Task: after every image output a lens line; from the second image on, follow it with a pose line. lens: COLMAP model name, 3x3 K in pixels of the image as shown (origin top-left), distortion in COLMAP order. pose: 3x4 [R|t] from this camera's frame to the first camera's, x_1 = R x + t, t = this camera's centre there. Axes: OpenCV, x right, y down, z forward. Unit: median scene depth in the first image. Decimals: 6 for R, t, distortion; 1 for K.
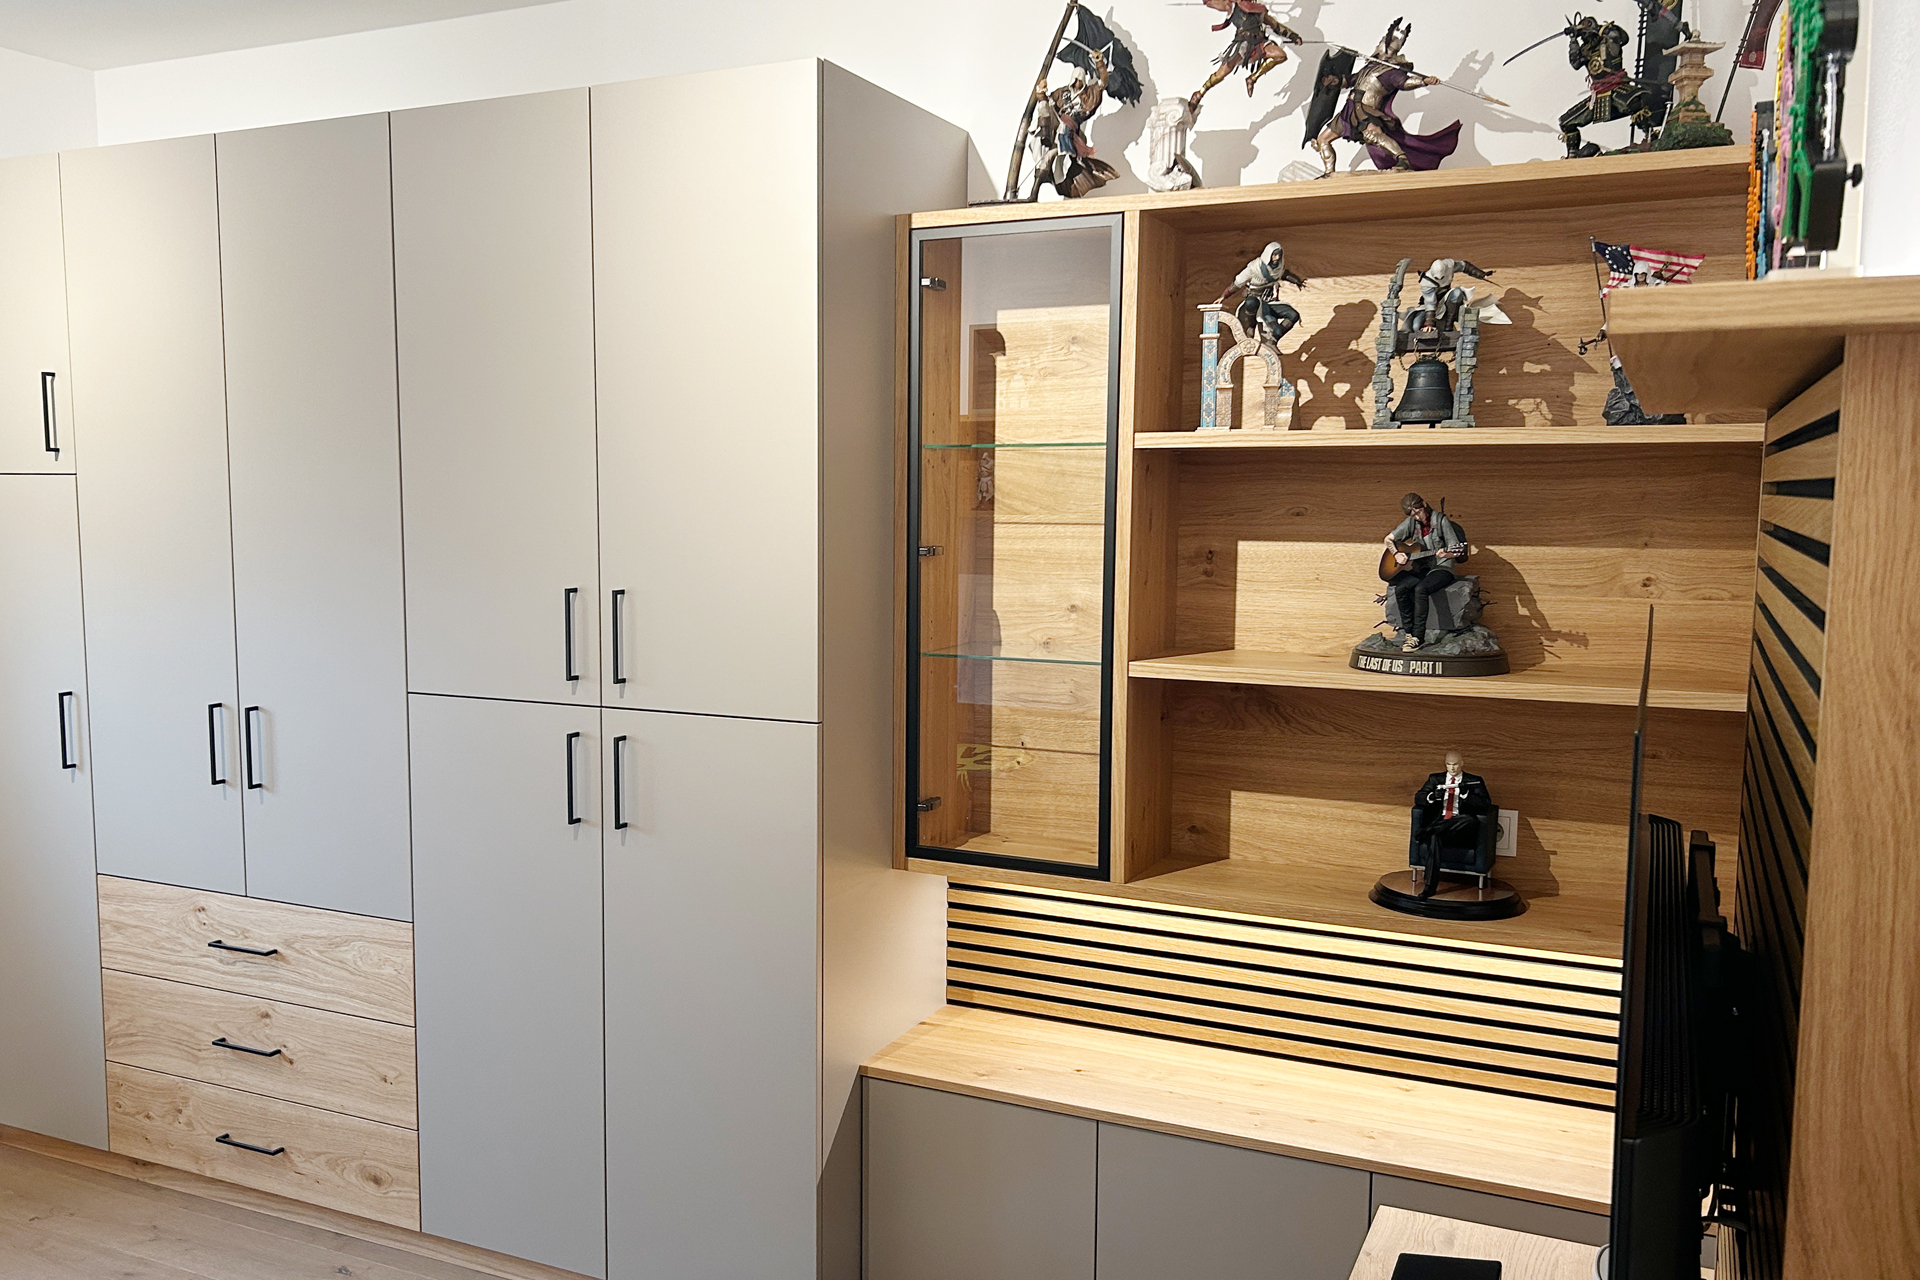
lens RADIAL K [[1508.4, 0, 959.0], [0, 1508.4, 708.0], [0, 0, 1]] dist [0.099176, -0.132492]
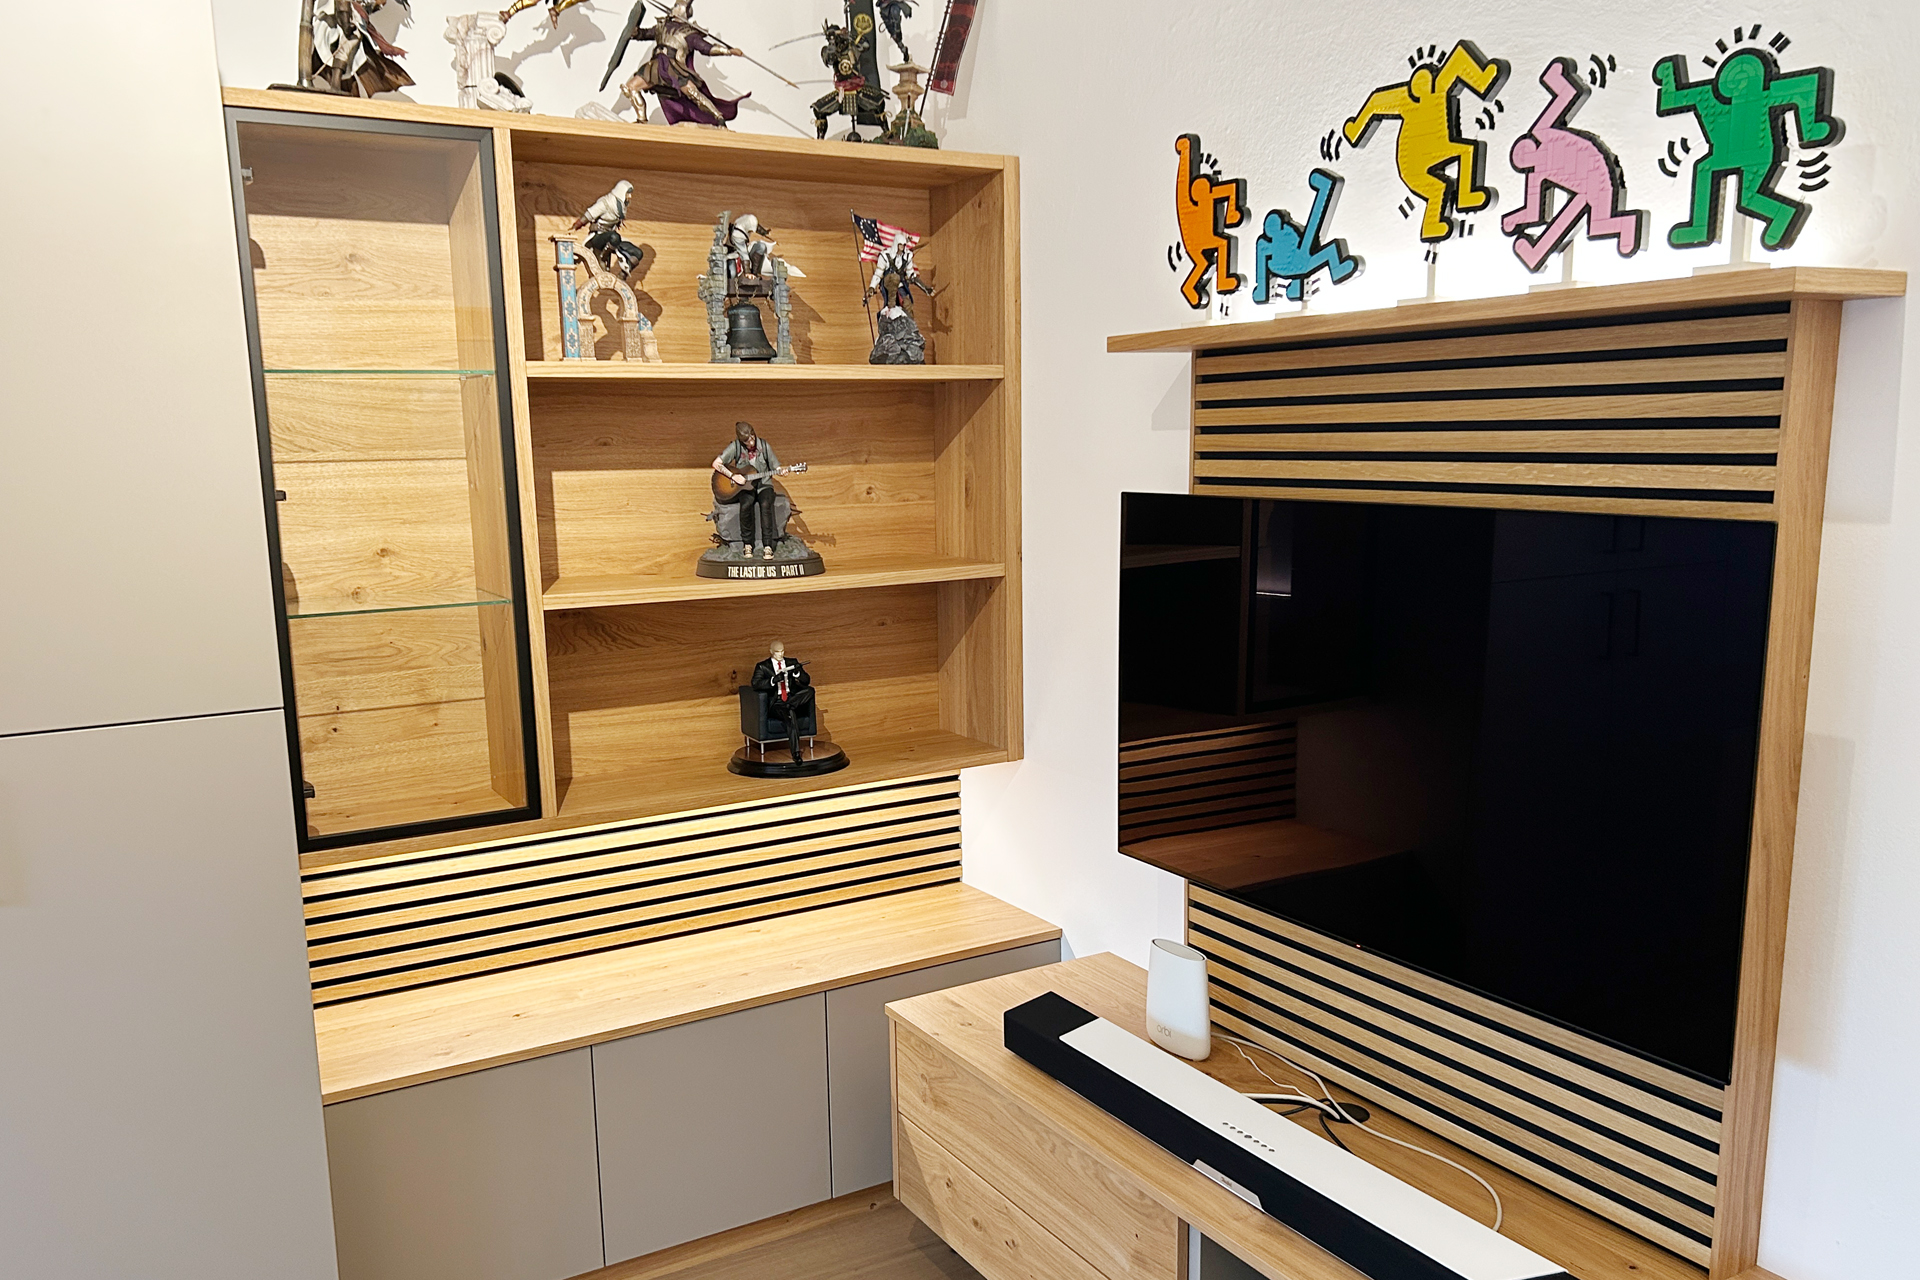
lens RADIAL K [[1350.1, 0, 954.6], [0, 1350.1, 722.9], [0, 0, 1]] dist [0.098165, -0.143125]
pose [[0.617074, -0.185780, 0.764661, -0.420481], [0.135583, 0.982300, 0.129243, -0.027104], [-0.775137, 0.023923, 0.631340, 0.222660]]
